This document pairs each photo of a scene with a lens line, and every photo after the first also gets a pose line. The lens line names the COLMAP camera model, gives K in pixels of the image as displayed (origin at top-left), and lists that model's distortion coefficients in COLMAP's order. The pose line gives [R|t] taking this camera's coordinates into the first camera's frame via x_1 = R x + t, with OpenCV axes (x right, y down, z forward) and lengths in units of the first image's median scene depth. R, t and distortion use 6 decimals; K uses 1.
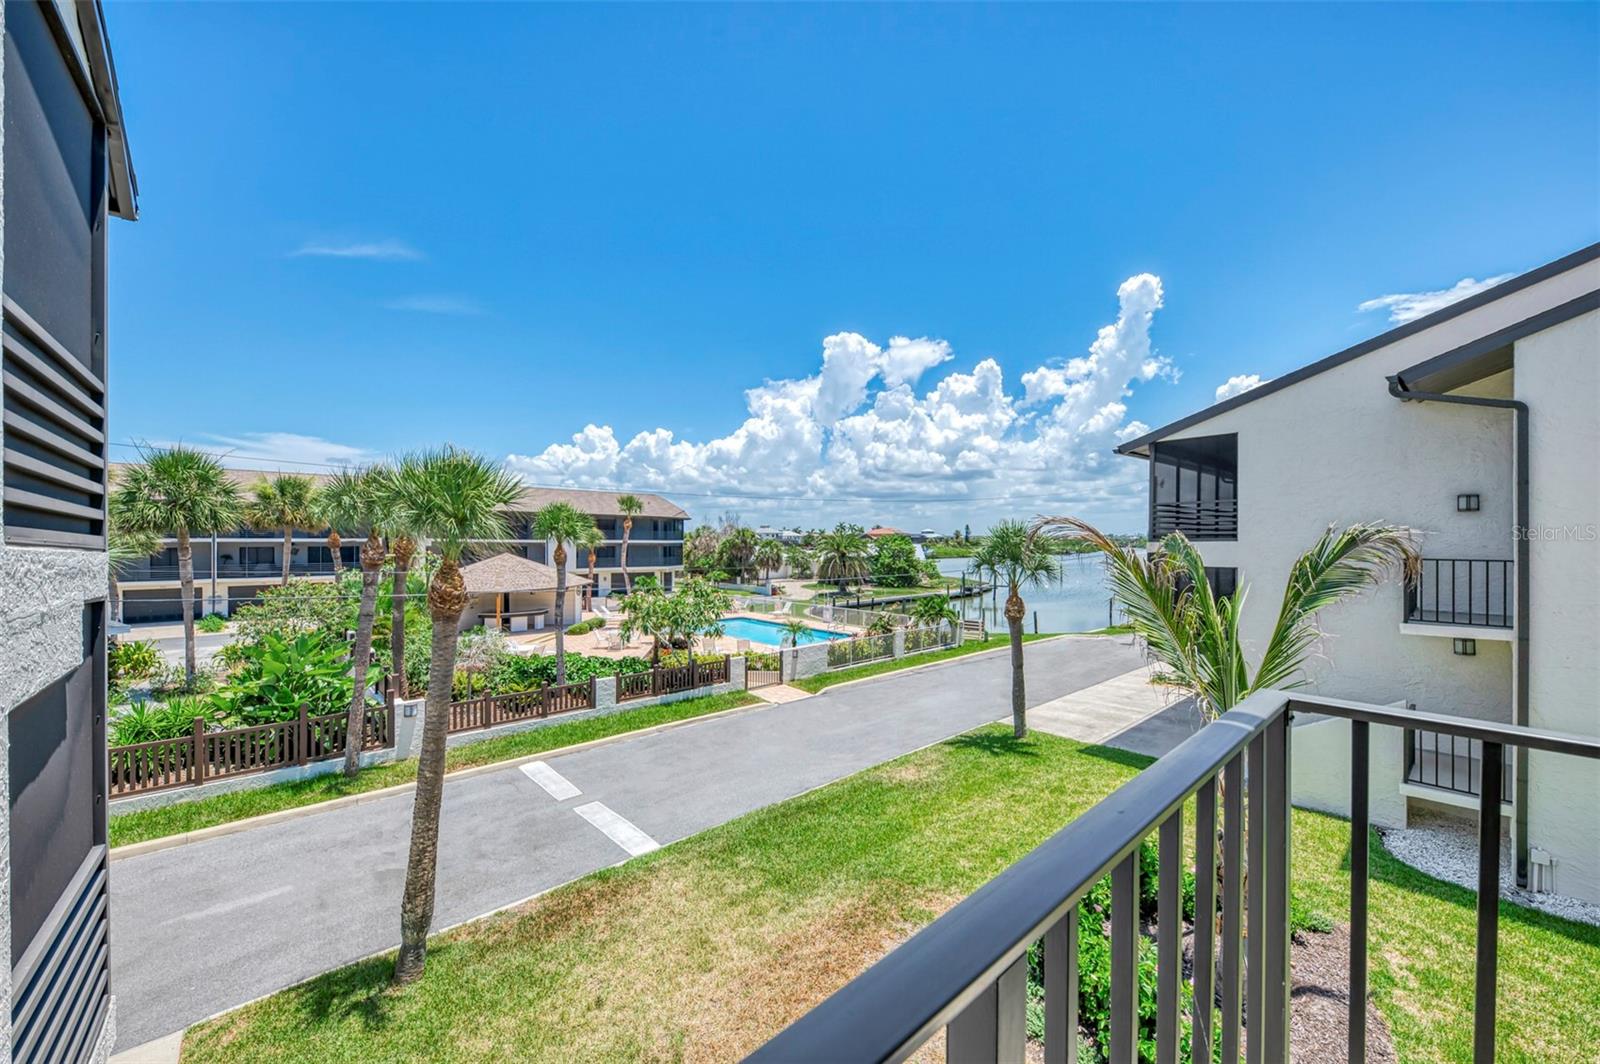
lens RADIAL K [[617.9, 0, 800.0], [0, 617.9, 532.0], [0, 0, 1]] dist [-0.001065, -0.000444]
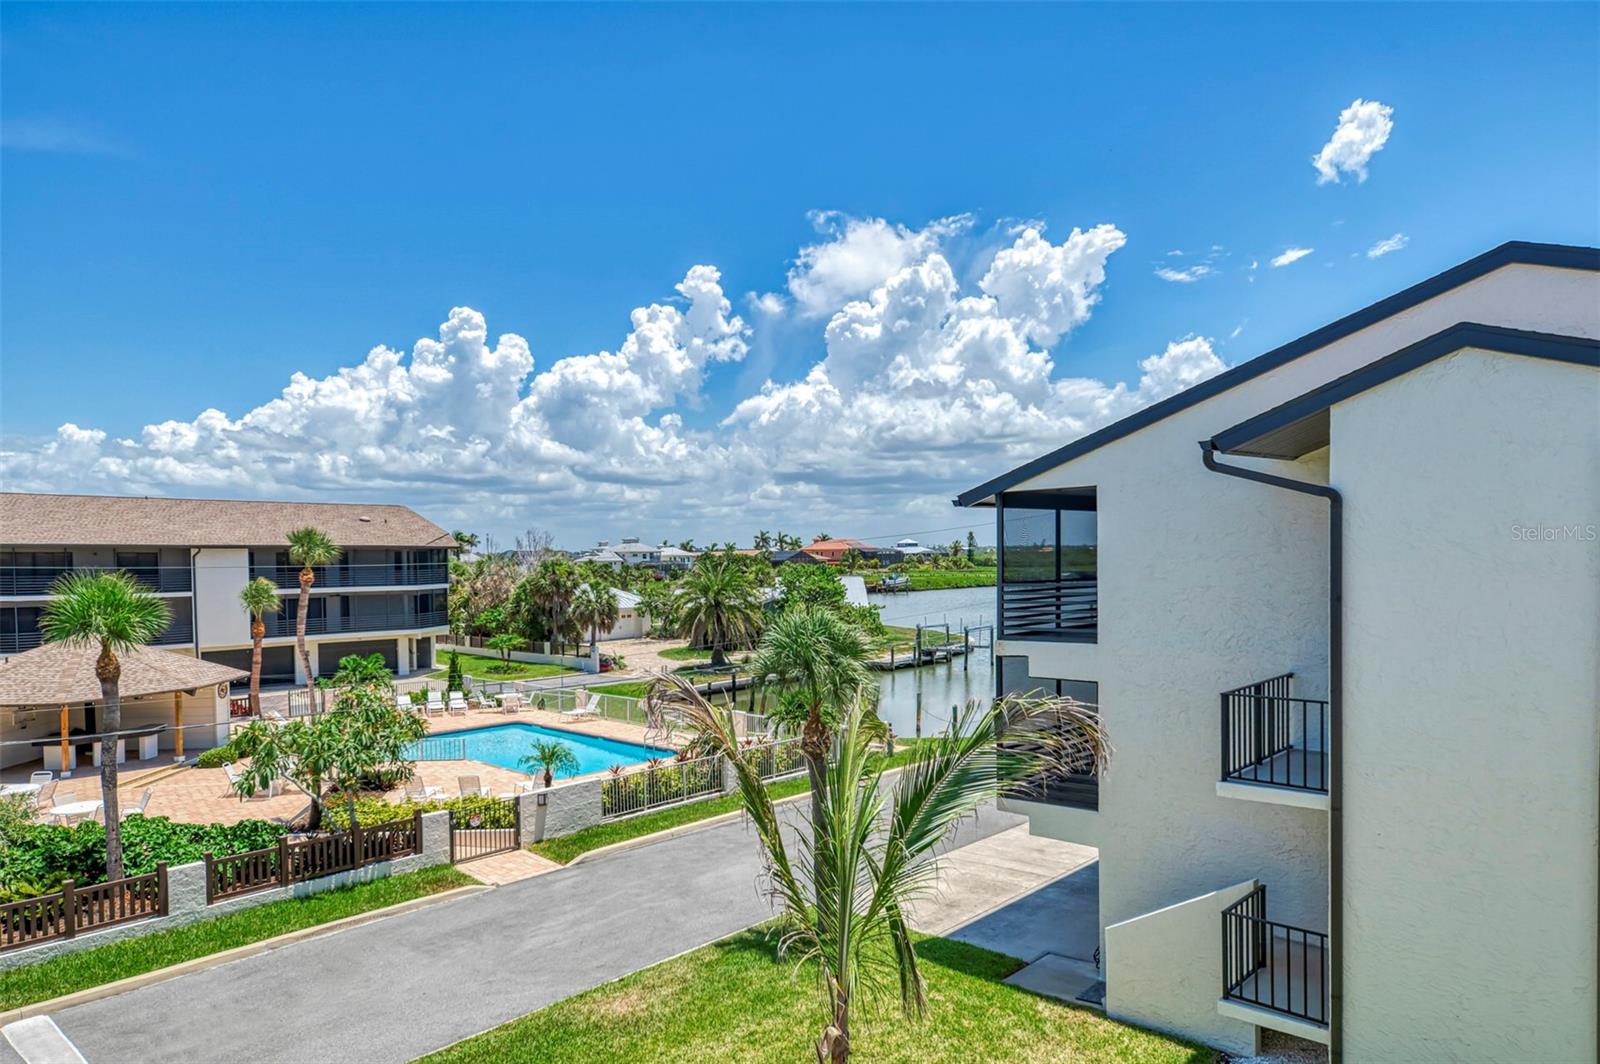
lens RADIAL K [[1035.6, 0, 798.7], [0, 1035.6, 574.0], [0, 0, 1]] dist [0.017307, -0.000073]
pose [[0.995349, -0.017090, 0.094803, 0.167166], [0.014435, 0.999486, 0.028624, -0.062803], [-0.095243, -0.027123, 0.995084, -0.073729]]
